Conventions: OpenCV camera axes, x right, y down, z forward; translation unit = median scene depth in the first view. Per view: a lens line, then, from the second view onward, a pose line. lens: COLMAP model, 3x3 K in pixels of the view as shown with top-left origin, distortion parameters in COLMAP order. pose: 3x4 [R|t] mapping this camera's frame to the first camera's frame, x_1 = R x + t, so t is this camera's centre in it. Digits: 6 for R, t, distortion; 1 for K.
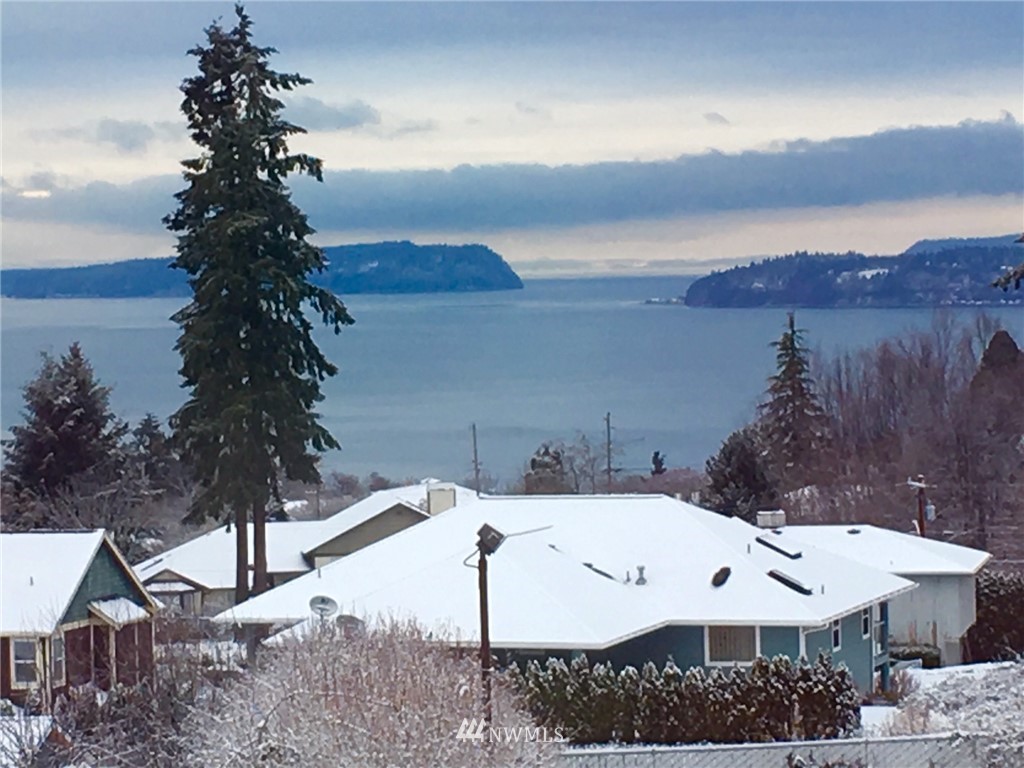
lens RADIAL K [[4202.7, 0, 512.7], [0, 4202.7, 384.0], [0, 0, 1]] dist [0.456231, 0.000000]
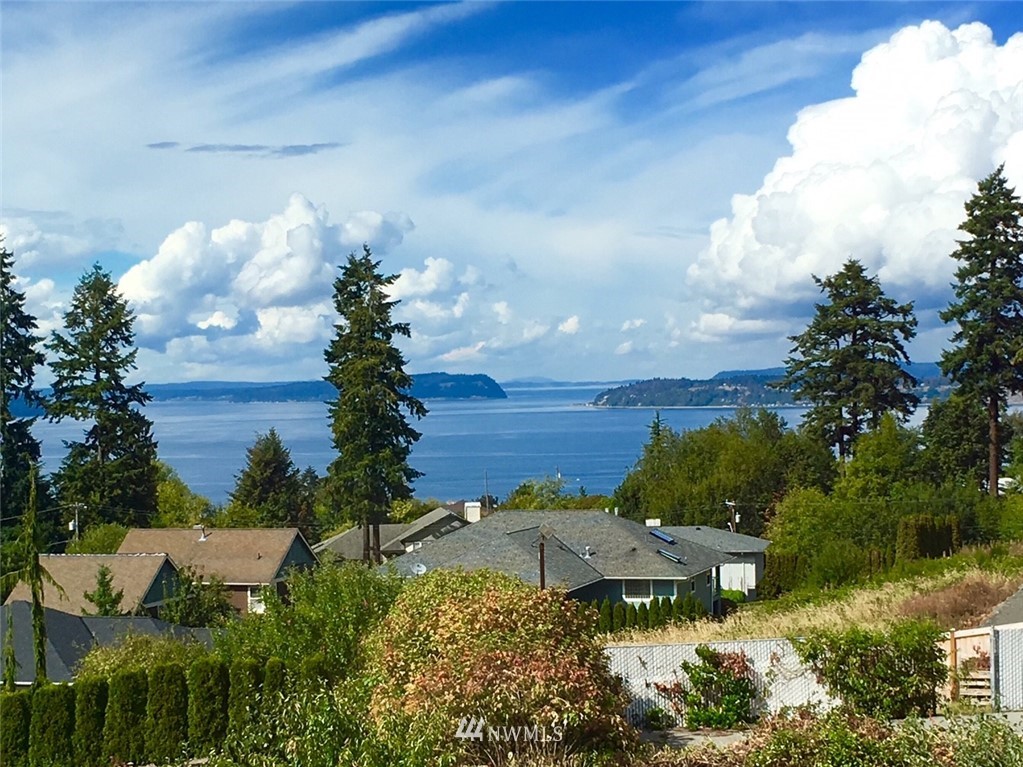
lens RADIAL K [[1521.7, 0, 510.5], [0, 1521.7, 383.0], [0, 0, 1]] dist [-0.011033, 0.000000]
pose [[0.999751, -0.003543, 0.022043, -0.015885], [0.004383, 0.999262, -0.038173, -0.003007], [-0.021892, 0.038260, 0.999028, 0.333893]]
